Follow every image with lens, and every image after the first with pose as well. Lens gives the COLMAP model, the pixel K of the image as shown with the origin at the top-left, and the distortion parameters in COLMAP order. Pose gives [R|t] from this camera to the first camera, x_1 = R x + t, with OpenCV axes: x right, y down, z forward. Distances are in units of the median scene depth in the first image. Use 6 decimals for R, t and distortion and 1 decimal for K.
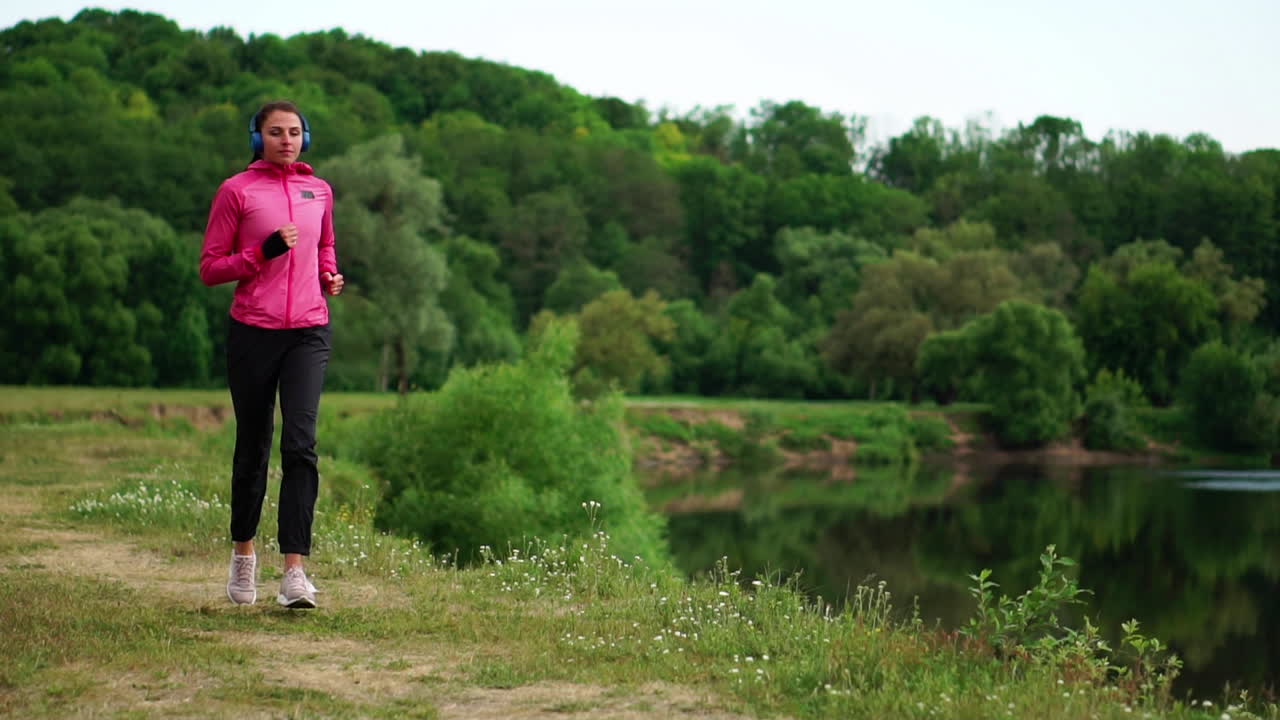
lens RADIAL K [[3280.8, 0, 644.4], [0, 3280.8, 364.3], [0, 0, 1]] dist [0.134204, 0.000000]
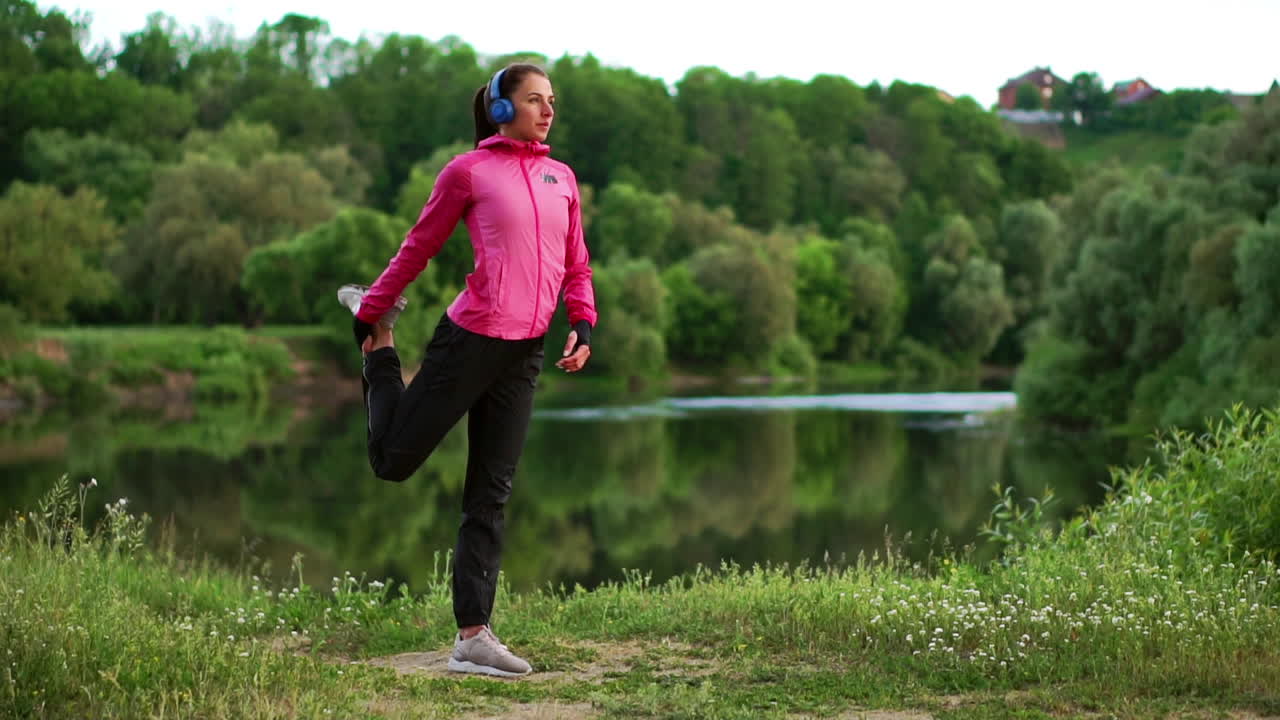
lens RADIAL K [[3280.8, 0, 649.4], [0, 3280.8, 389.1], [0, 0, 1]] dist [0.134204, 0.000000]
pose [[0.966305, -0.020830, 0.256557, -0.030101], [0.012483, 0.999340, 0.034123, -0.000149], [-0.257099, -0.029771, 0.965926, 0.108542]]
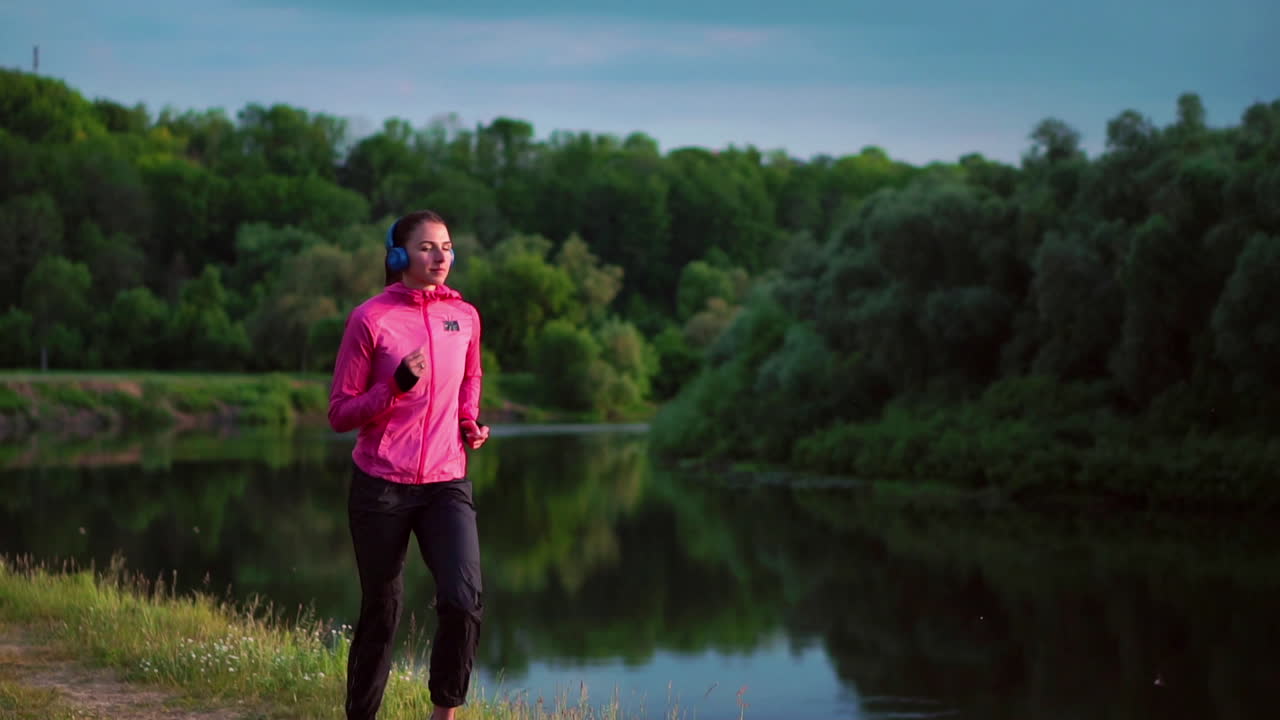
lens RADIAL K [[3280.8, 0, 638.2], [0, 3280.8, 359.8], [0, 0, 1]] dist [0.134204, 0.000000]
pose [[0.992895, -0.013436, 0.118232, 0.049698], [0.012564, 0.999888, 0.008120, -0.001538], [-0.118328, -0.006577, 0.992953, -0.186304]]
